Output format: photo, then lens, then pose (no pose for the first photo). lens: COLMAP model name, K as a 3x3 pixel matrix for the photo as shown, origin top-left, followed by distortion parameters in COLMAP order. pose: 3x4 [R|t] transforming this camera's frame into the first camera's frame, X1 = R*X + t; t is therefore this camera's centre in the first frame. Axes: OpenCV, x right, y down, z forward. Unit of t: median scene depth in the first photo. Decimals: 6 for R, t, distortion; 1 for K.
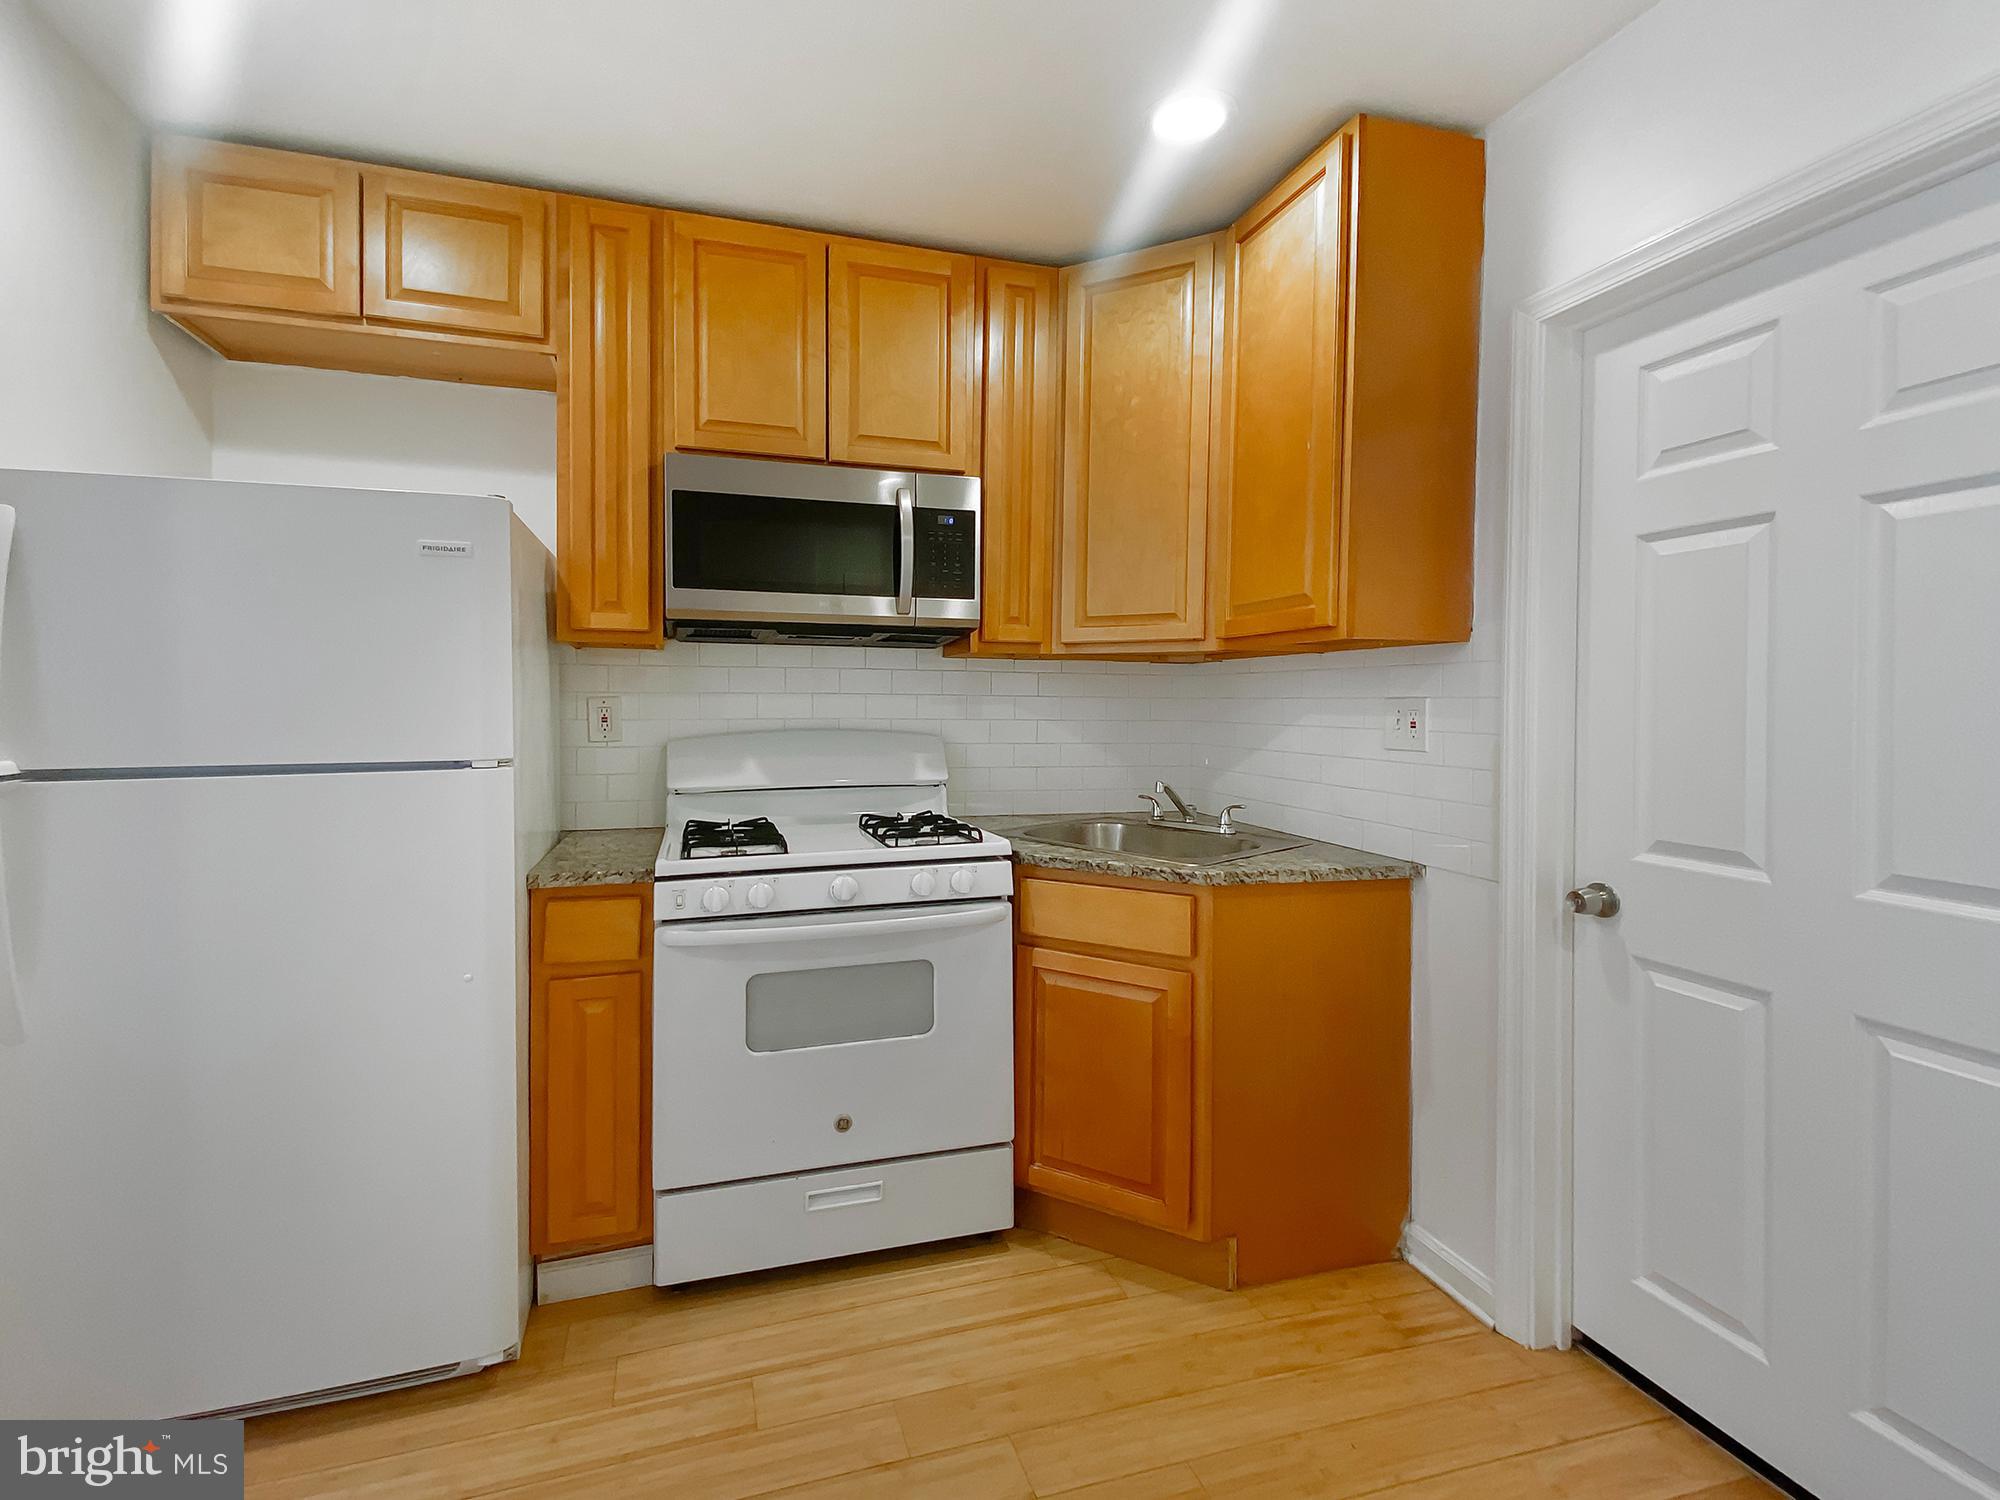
lens RADIAL K [[851.4, 0, 1020.9], [0, 851.4, 697.9], [0, 0, 1]] dist [0.062214, -0.028236]
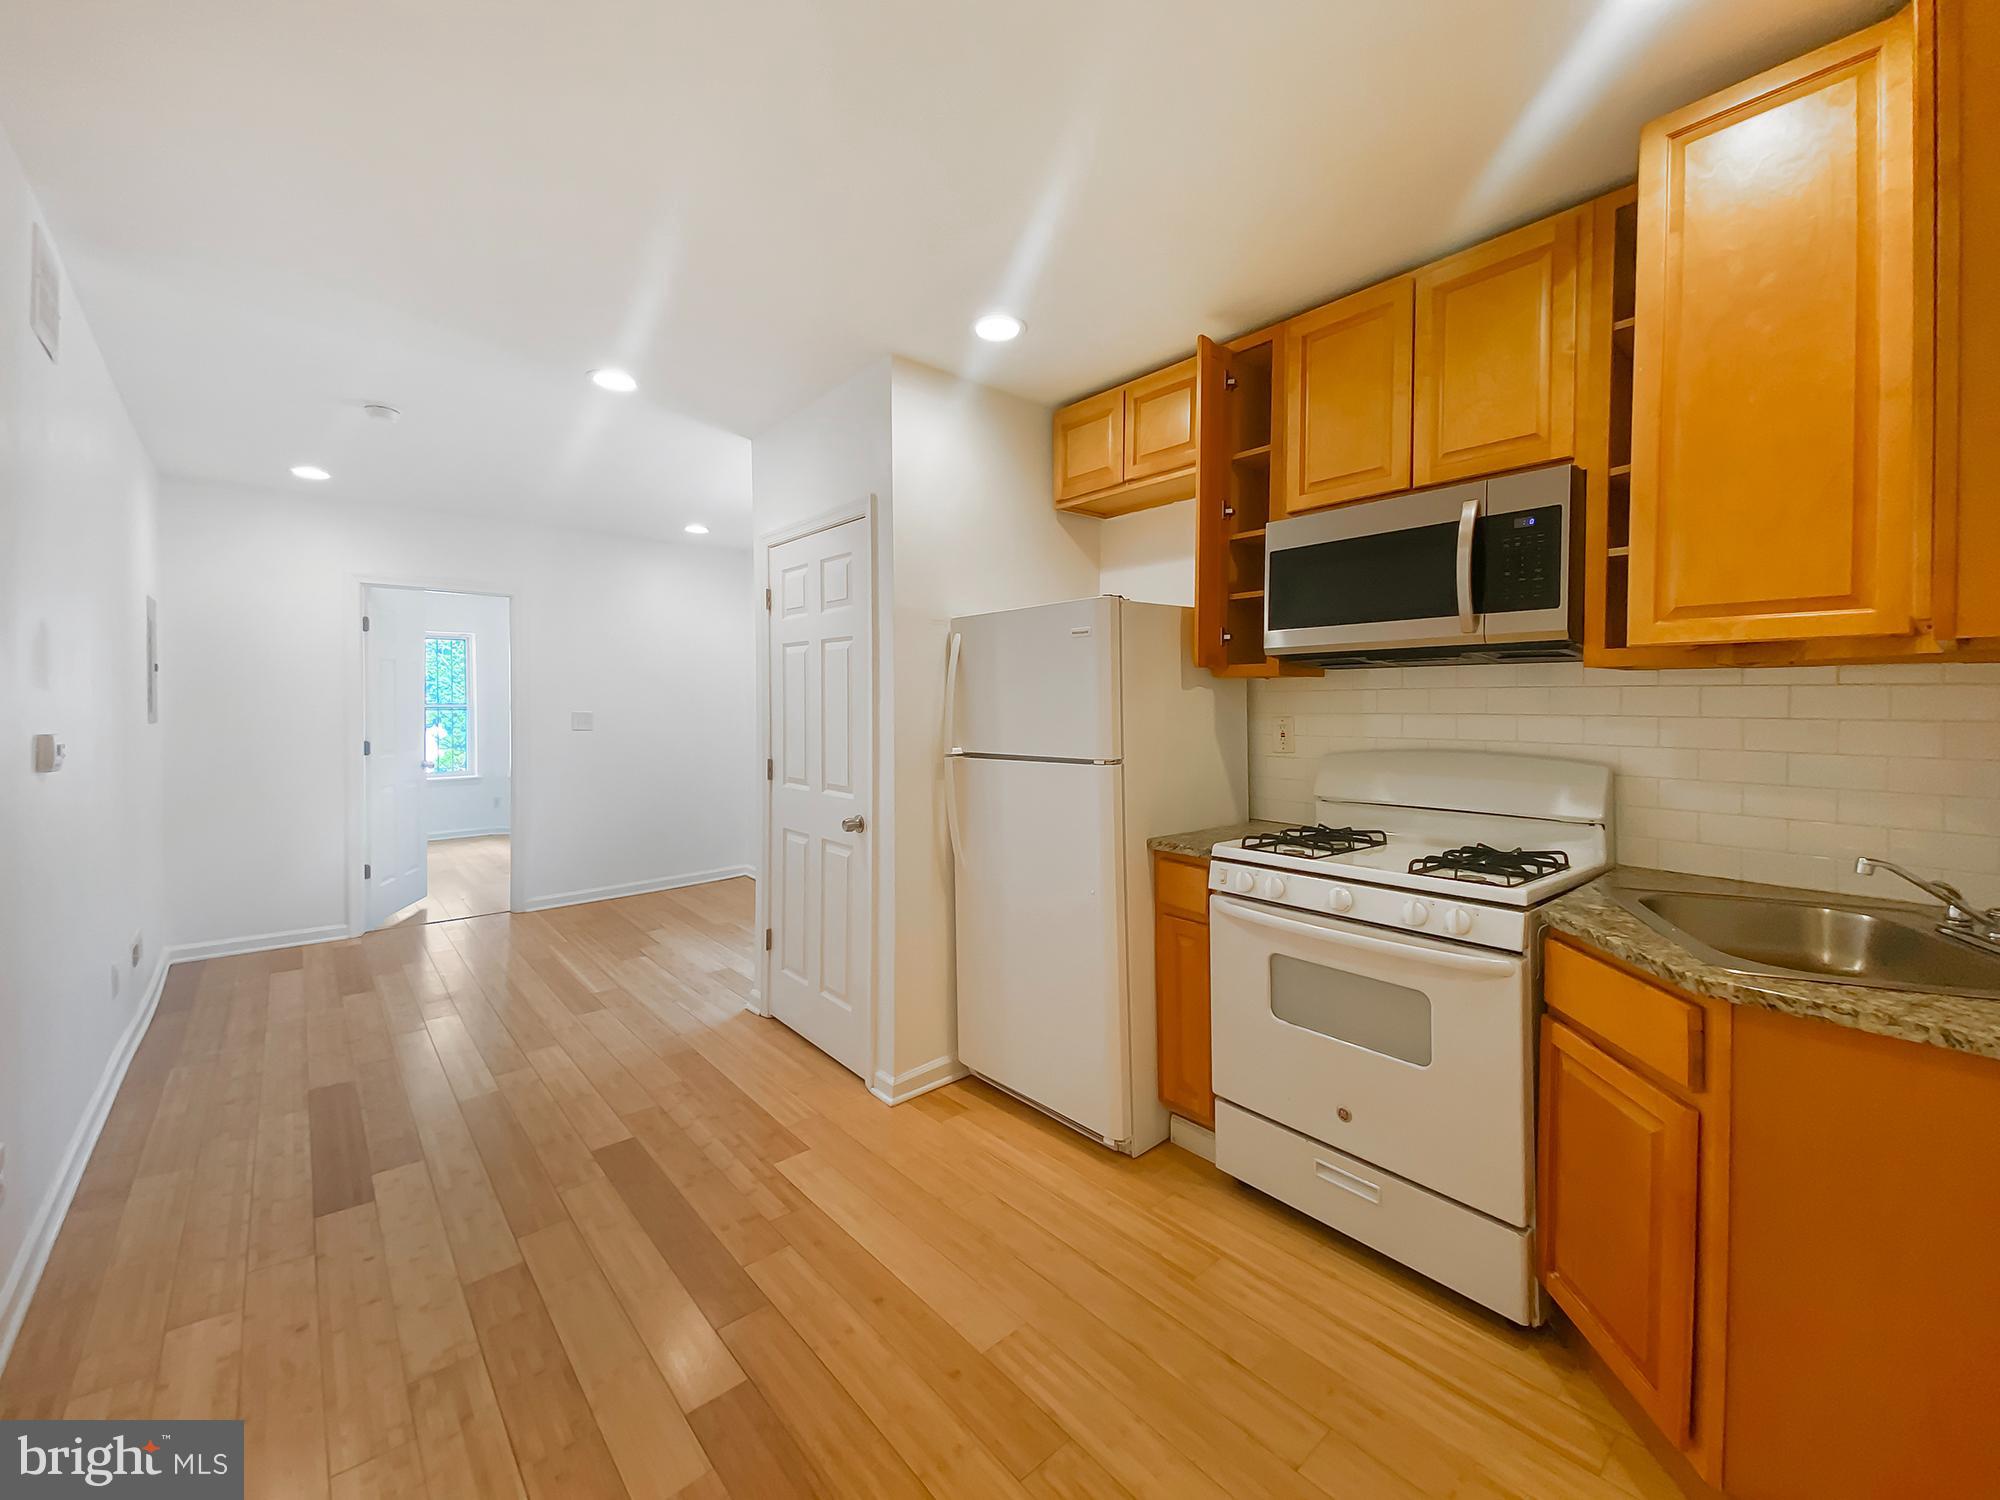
lens RADIAL K [[851.4, 0, 1020.9], [0, 851.4, 697.9], [0, 0, 1]] dist [0.062214, -0.028236]
pose [[0.426320, -0.009819, -0.904519, 0.629544], [0.004865, 0.999952, -0.008562, -0.025811], [0.904559, -0.000750, 0.426347, 0.167781]]
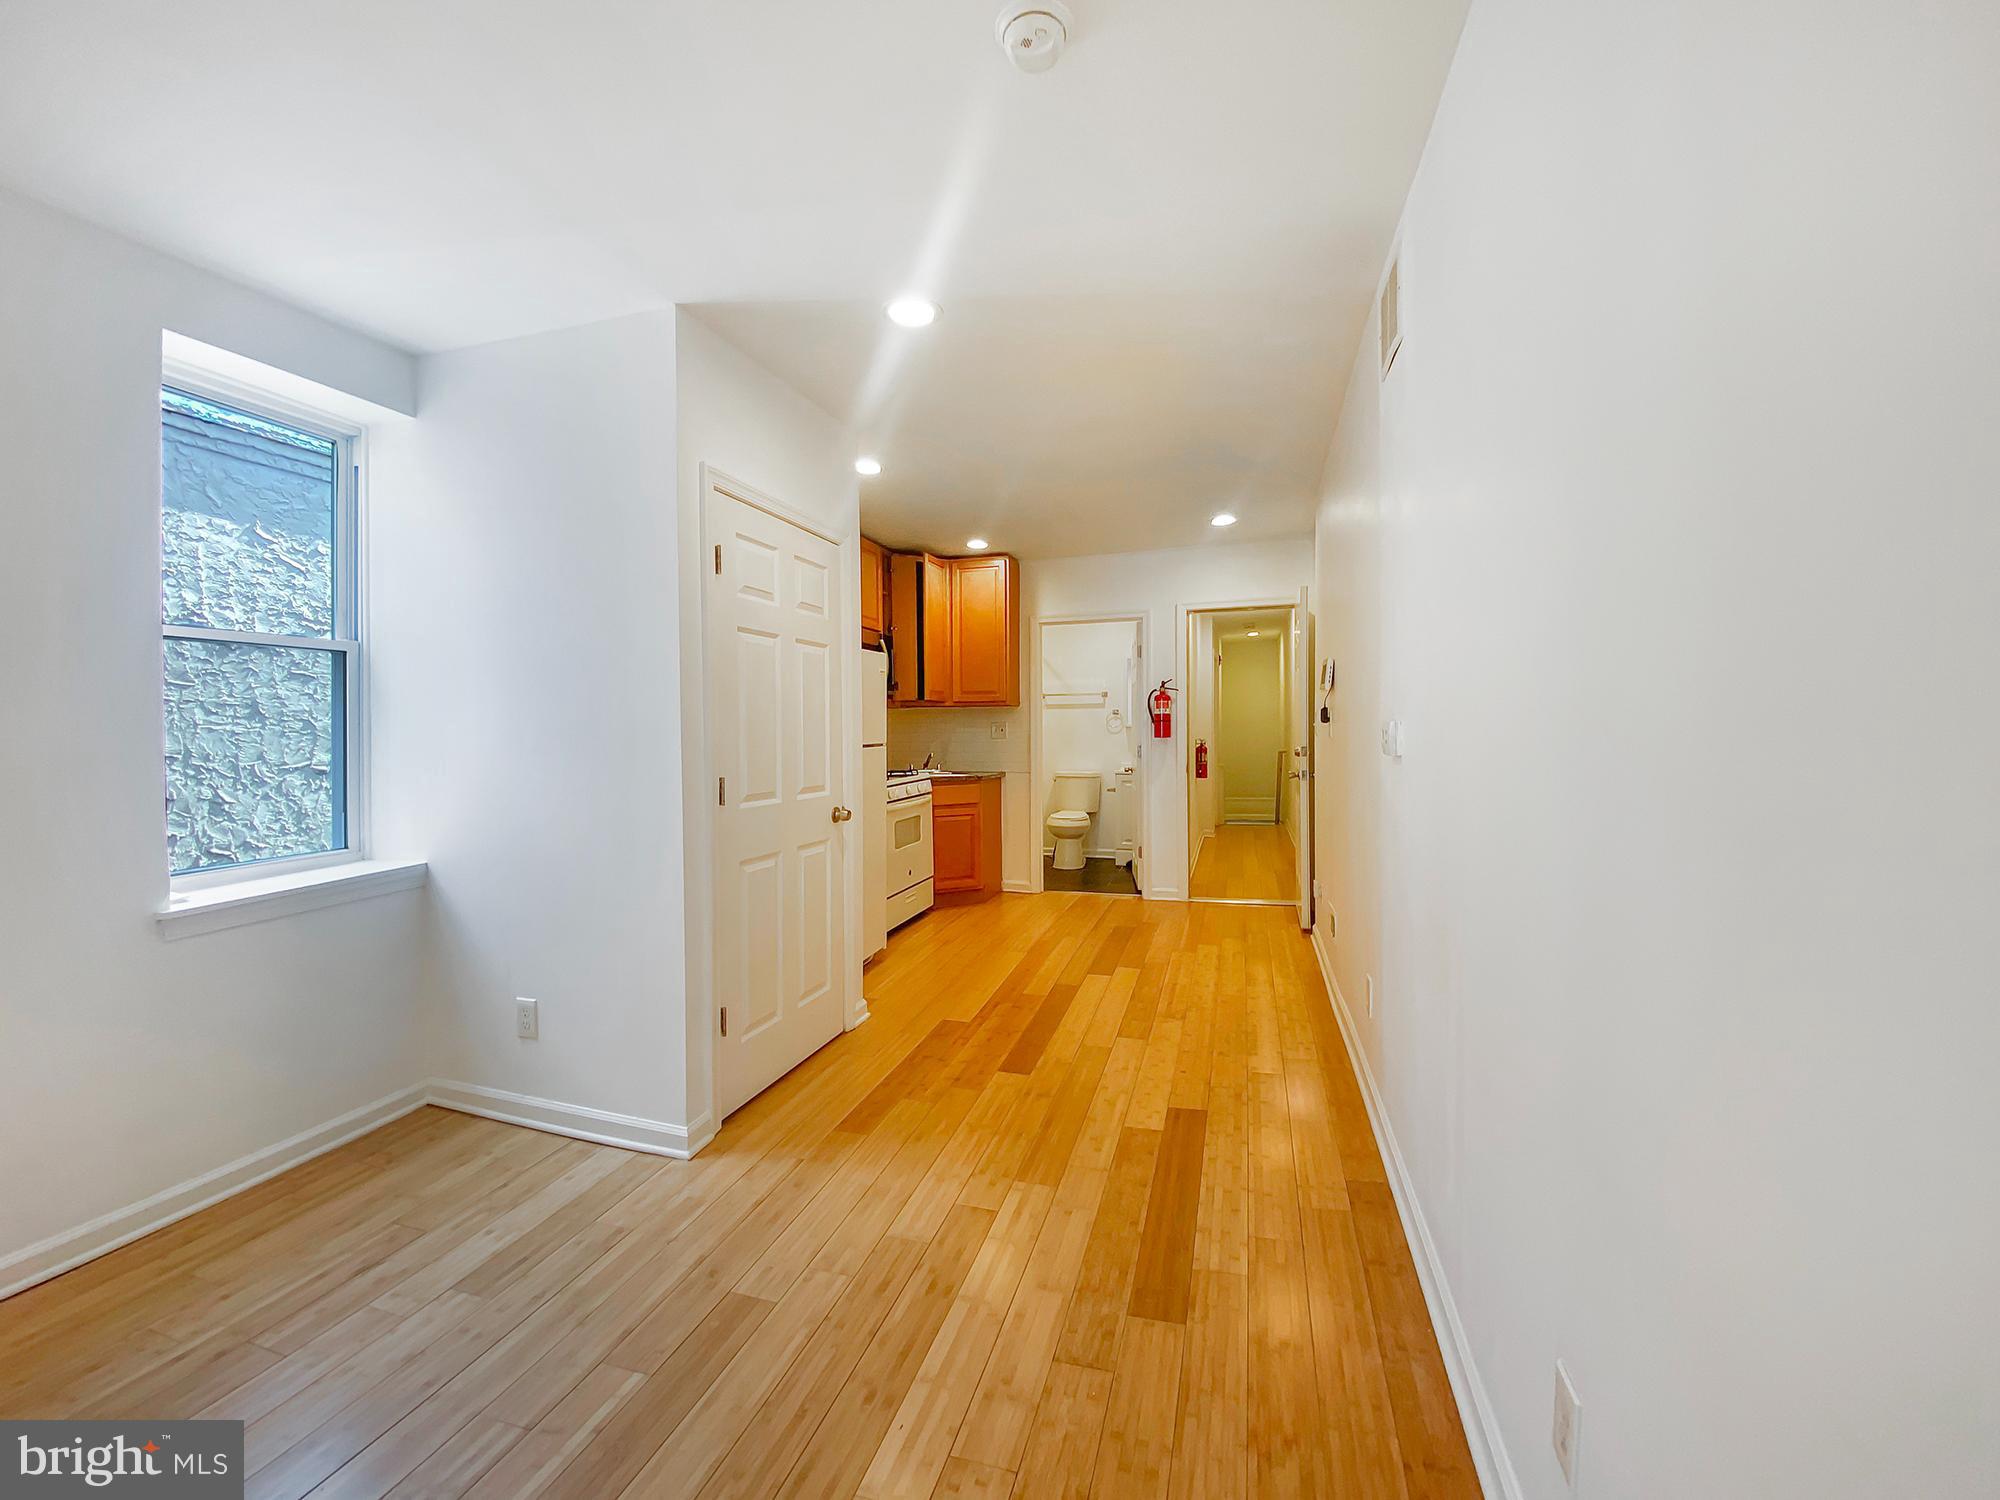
lens RADIAL K [[851.4, 0, 1020.9], [0, 851.4, 697.9], [0, 0, 1]] dist [0.062214, -0.028236]
pose [[0.489173, 0.025616, 0.871810, -2.527773], [0.004855, 0.999473, -0.032091, 0.014286], [-0.872173, 0.019931, 0.488791, -0.704150]]
